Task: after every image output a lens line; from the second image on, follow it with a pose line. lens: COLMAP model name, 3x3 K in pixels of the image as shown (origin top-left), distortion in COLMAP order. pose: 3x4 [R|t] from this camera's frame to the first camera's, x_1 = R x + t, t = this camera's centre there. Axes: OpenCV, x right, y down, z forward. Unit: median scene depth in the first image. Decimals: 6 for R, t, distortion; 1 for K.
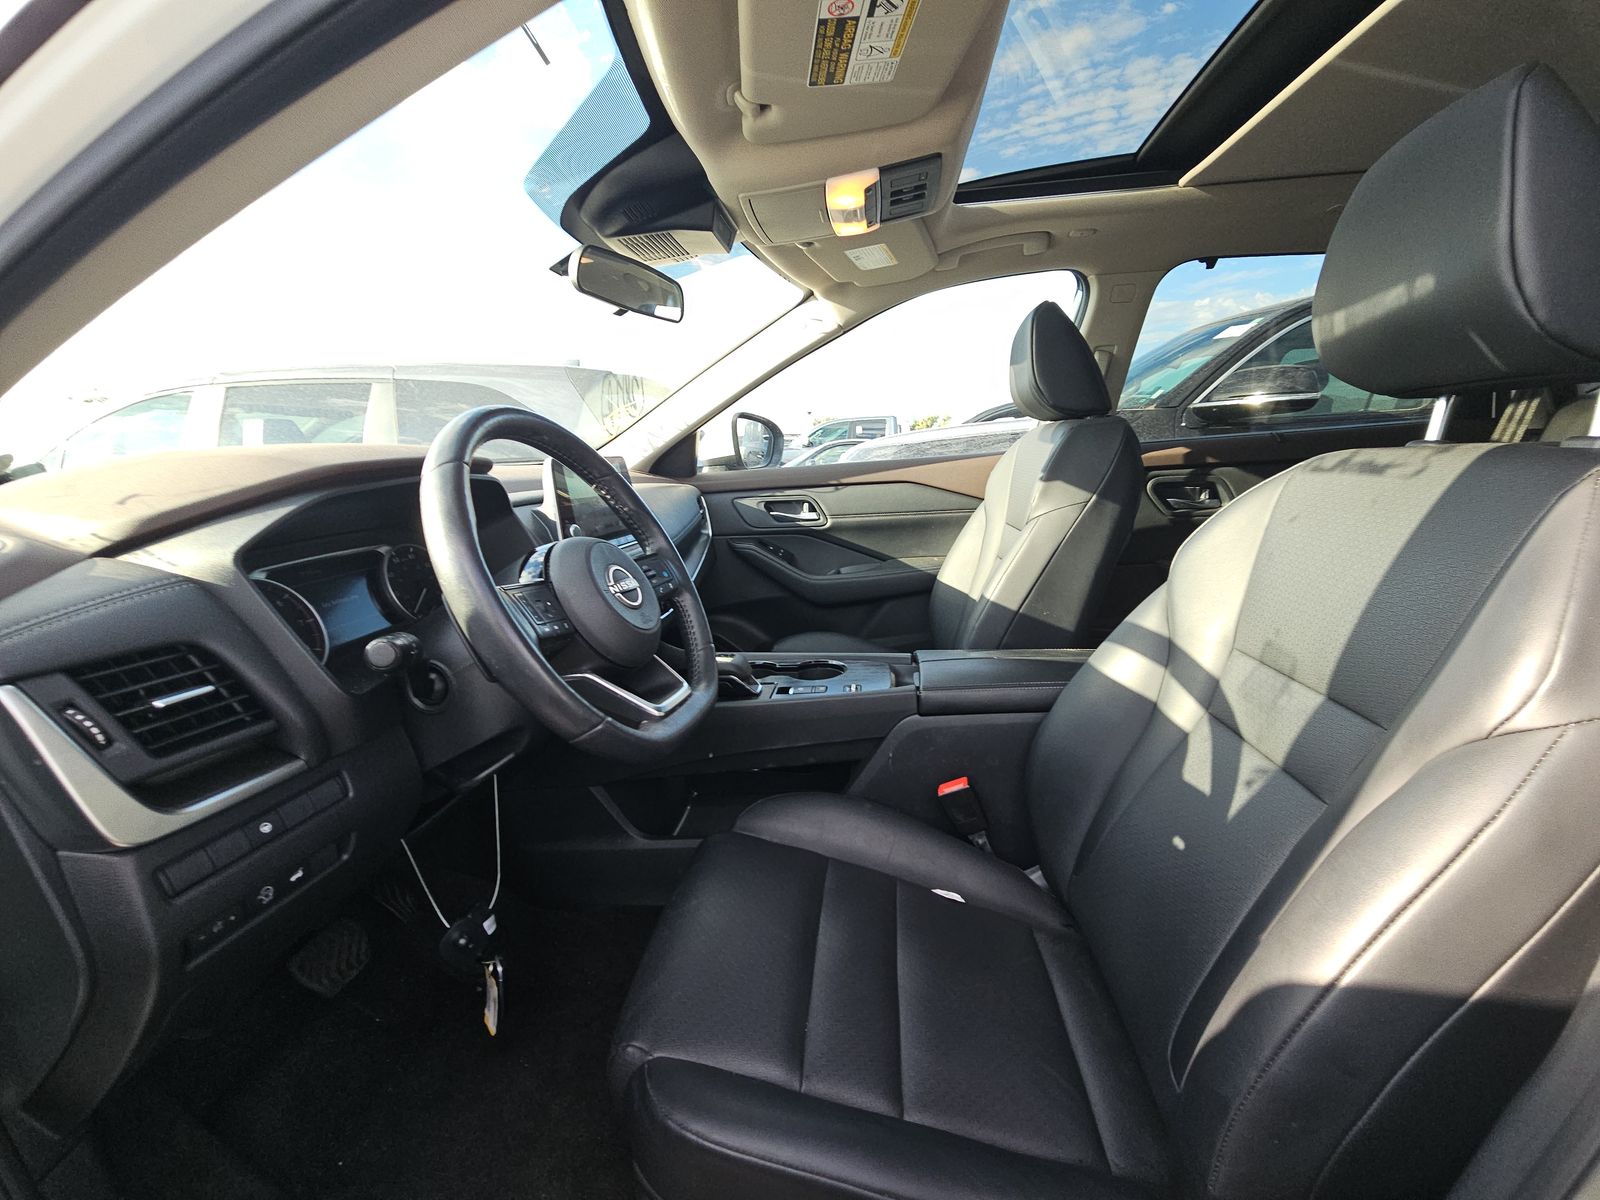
lens RADIAL K [[653.2, 0, 804.8], [0, 653.2, 603.1], [0, 0, 1]] dist [0.016170, -0.001279]
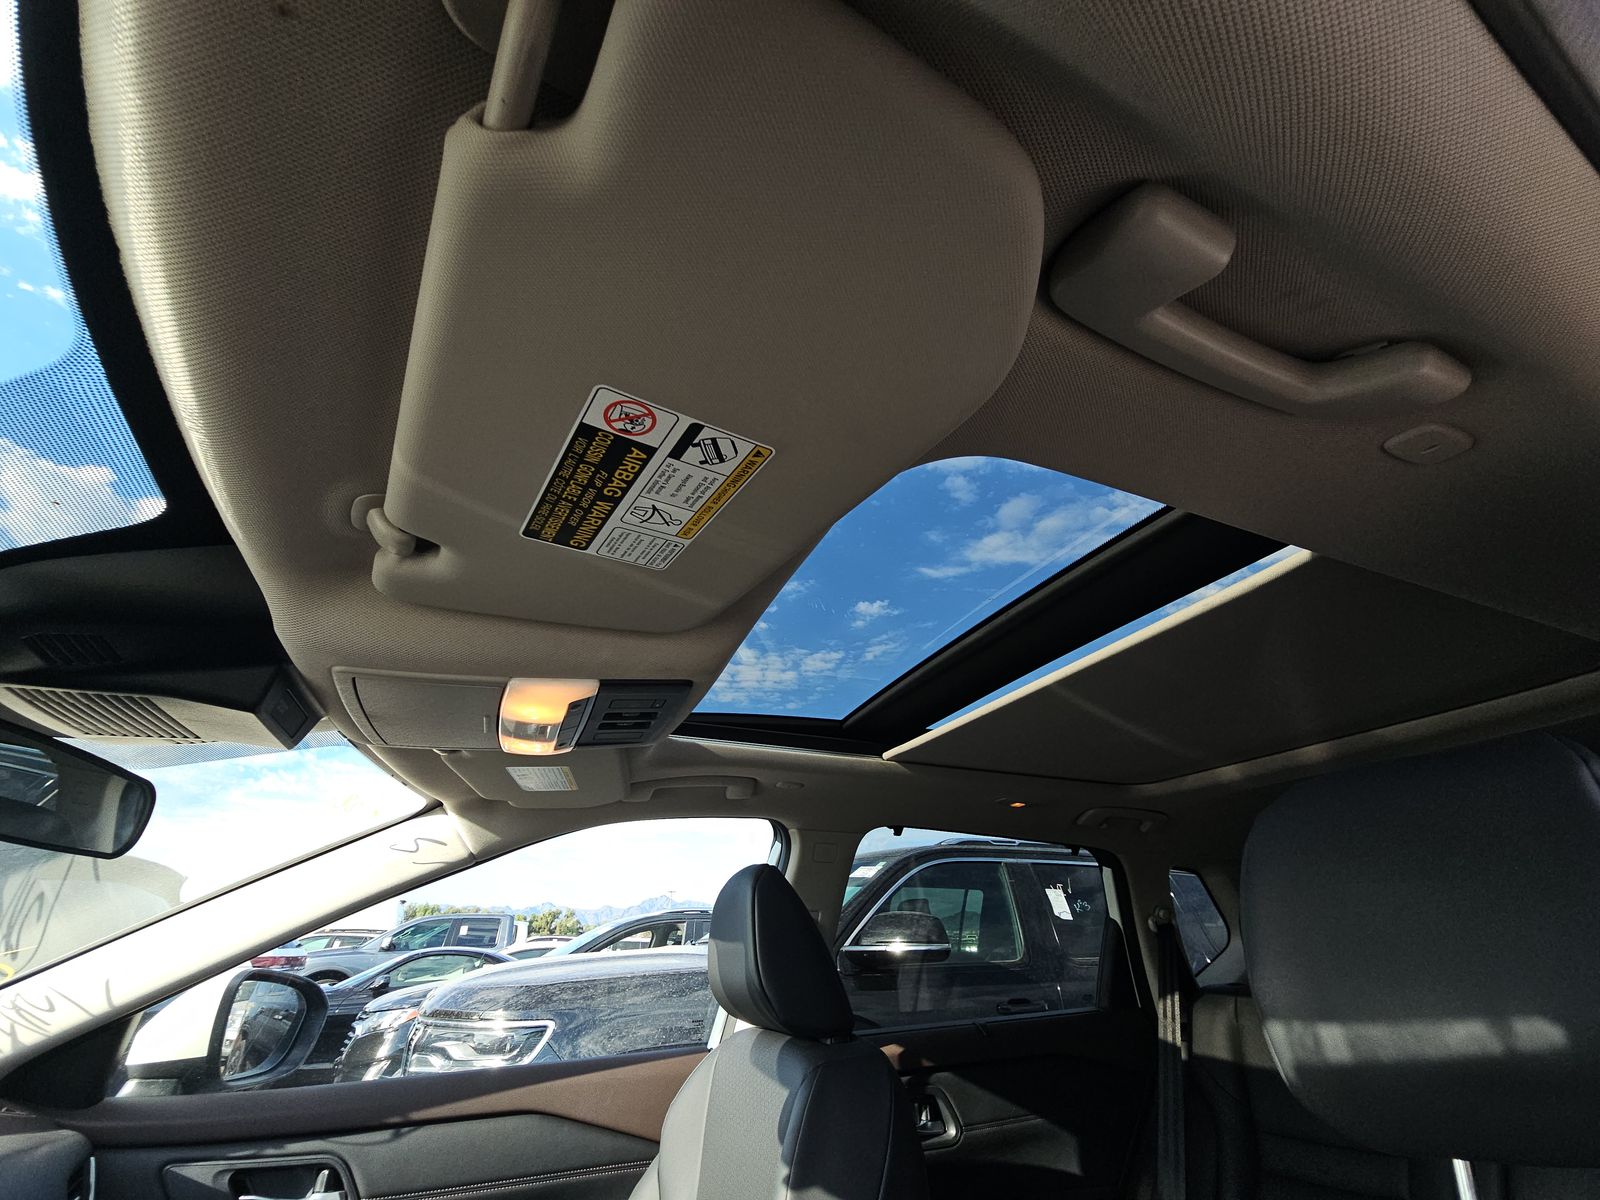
lens RADIAL K [[647.7, 0, 798.3], [0, 647.7, 585.3], [0, 0, 1]] dist [-0.018375, -0.002446]
pose [[0.870264, 0.267773, 0.413448, -0.002460], [0.086035, 0.743811, -0.662829, -0.199857], [-0.485015, 0.612407, 0.624274, 0.307661]]
